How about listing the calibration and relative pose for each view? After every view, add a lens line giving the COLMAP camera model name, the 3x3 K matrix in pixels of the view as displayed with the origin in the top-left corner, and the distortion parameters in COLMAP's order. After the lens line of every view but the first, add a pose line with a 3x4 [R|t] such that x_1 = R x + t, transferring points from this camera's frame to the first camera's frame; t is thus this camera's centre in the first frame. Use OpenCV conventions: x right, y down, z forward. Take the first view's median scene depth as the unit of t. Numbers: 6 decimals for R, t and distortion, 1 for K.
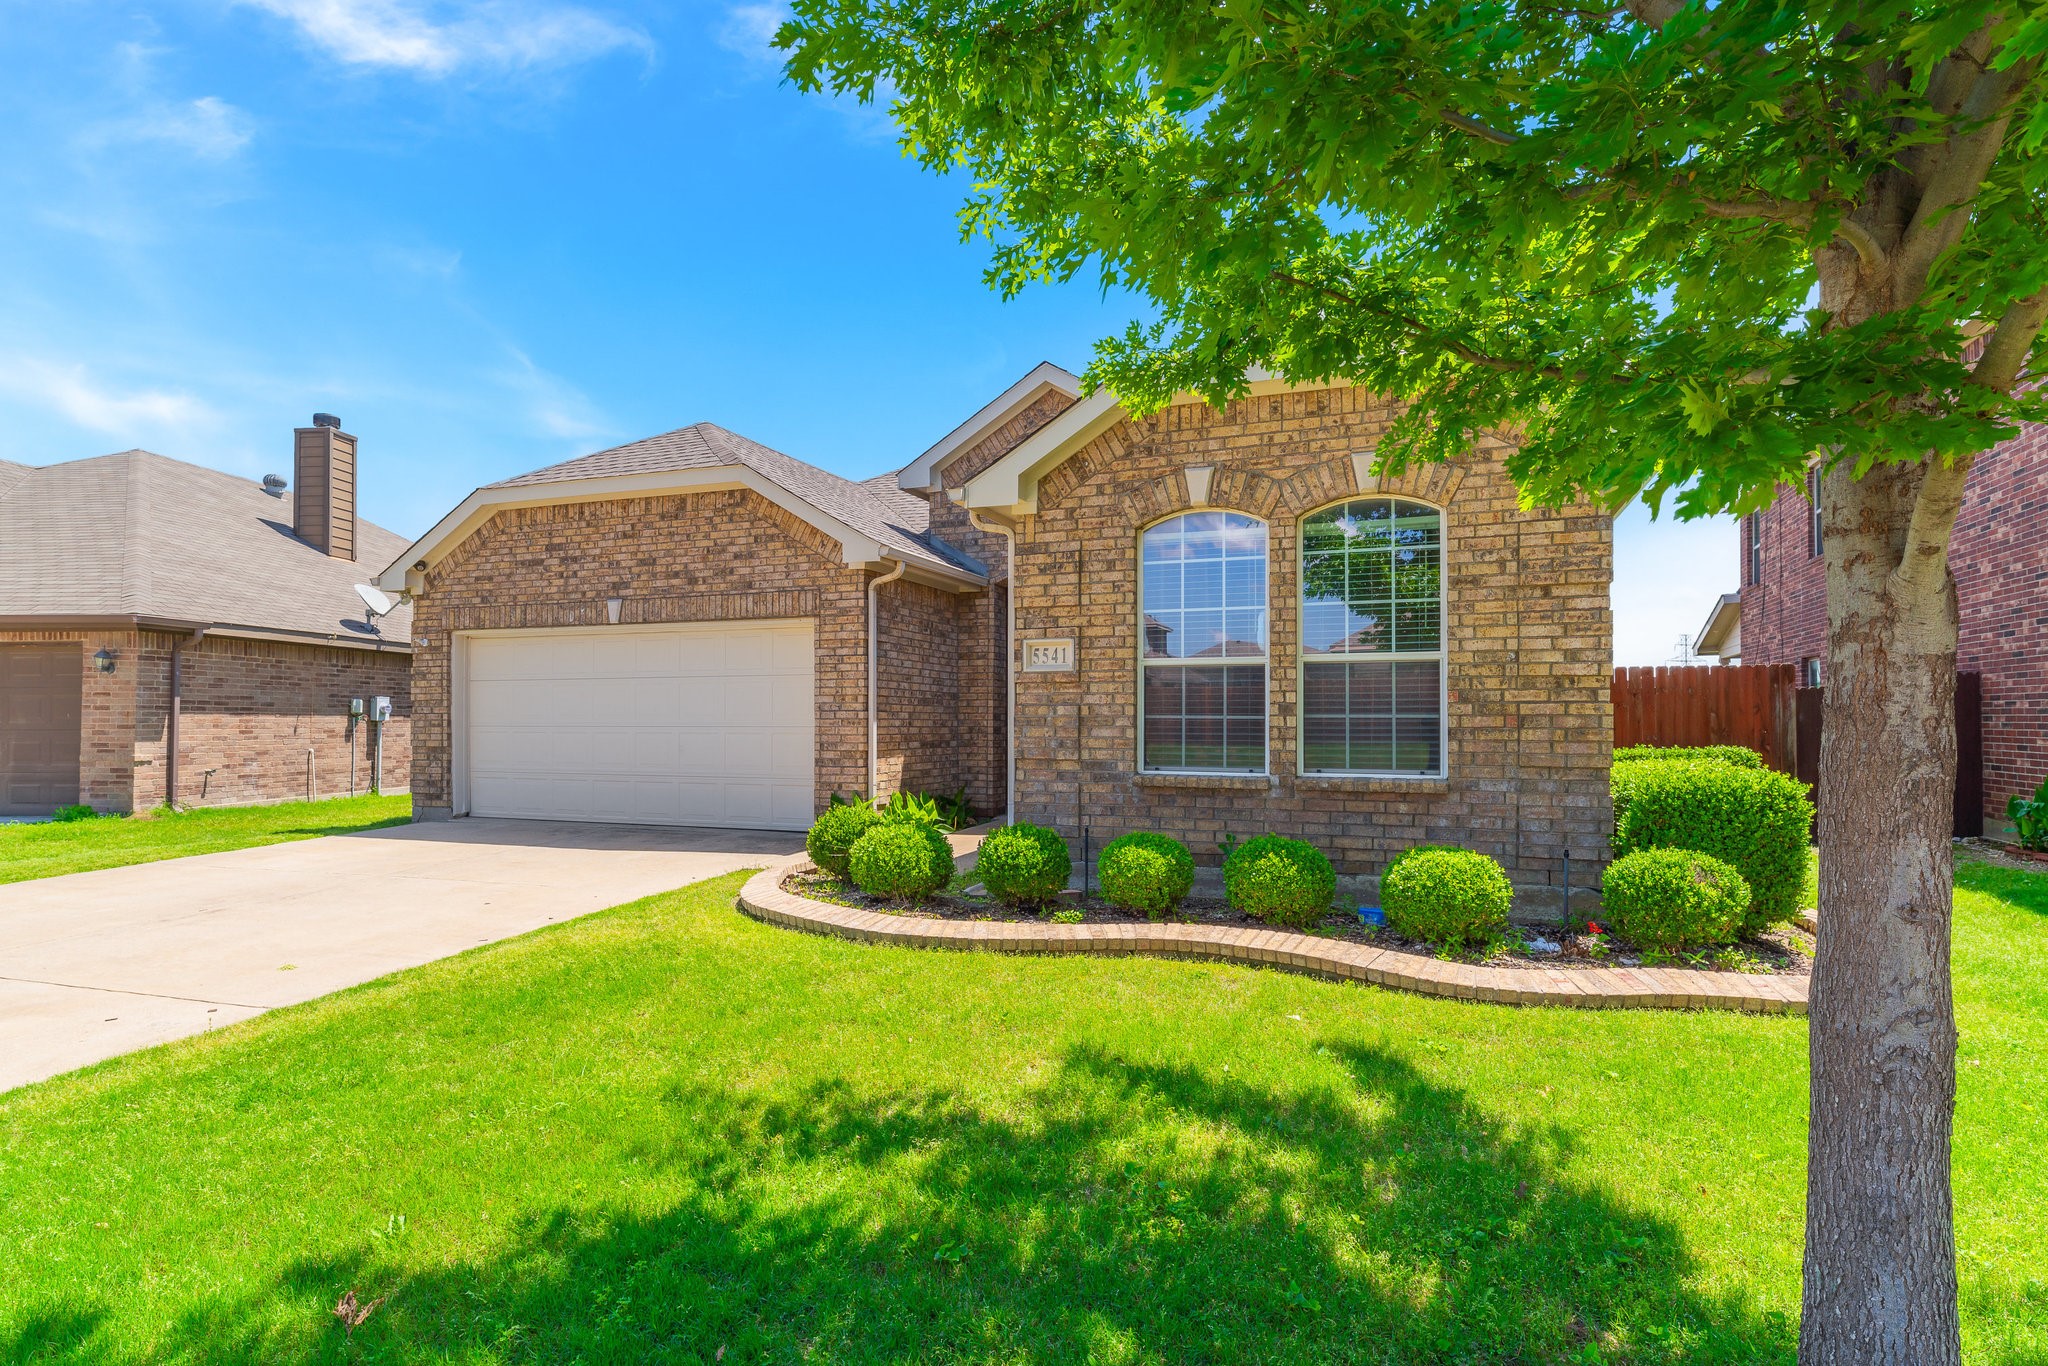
lens RADIAL K [[1092.3, 0, 1023.0], [0, 1092.3, 696.2], [0, 0, 1]] dist [0.006091, 0.000586]
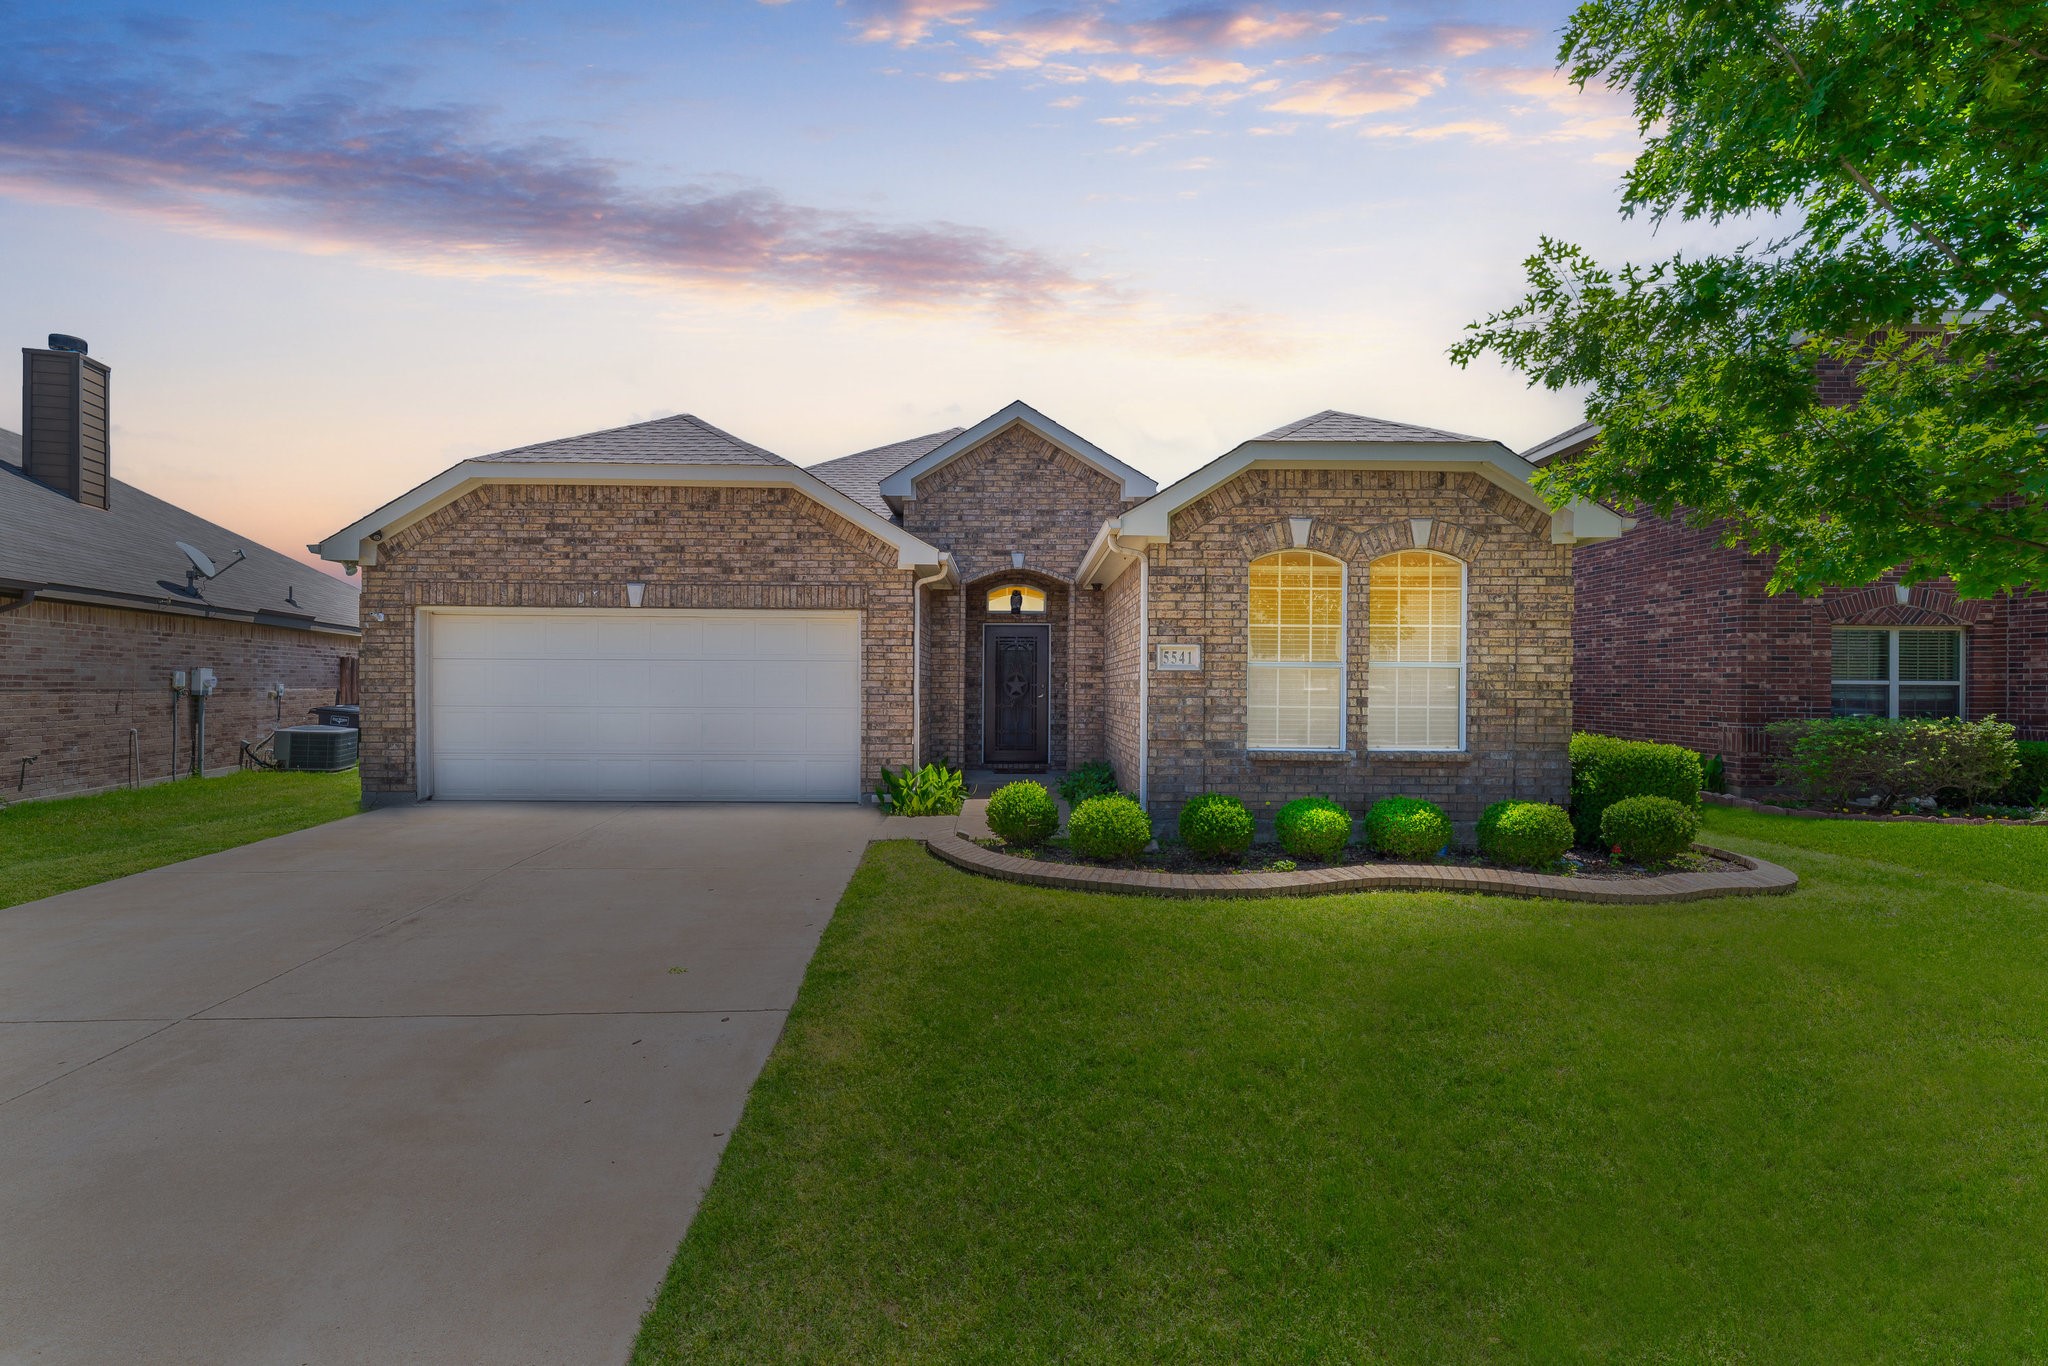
lens RADIAL K [[920.6, 0, 1023.6], [0, 920.6, 679.3], [0, 0, 1]] dist [0.000358, -0.000144]
pose [[0.922521, 0.007006, 0.385882, -0.407669], [-0.014558, 0.999755, 0.016651, -0.020324], [-0.385671, -0.020979, 0.922398, 0.069287]]
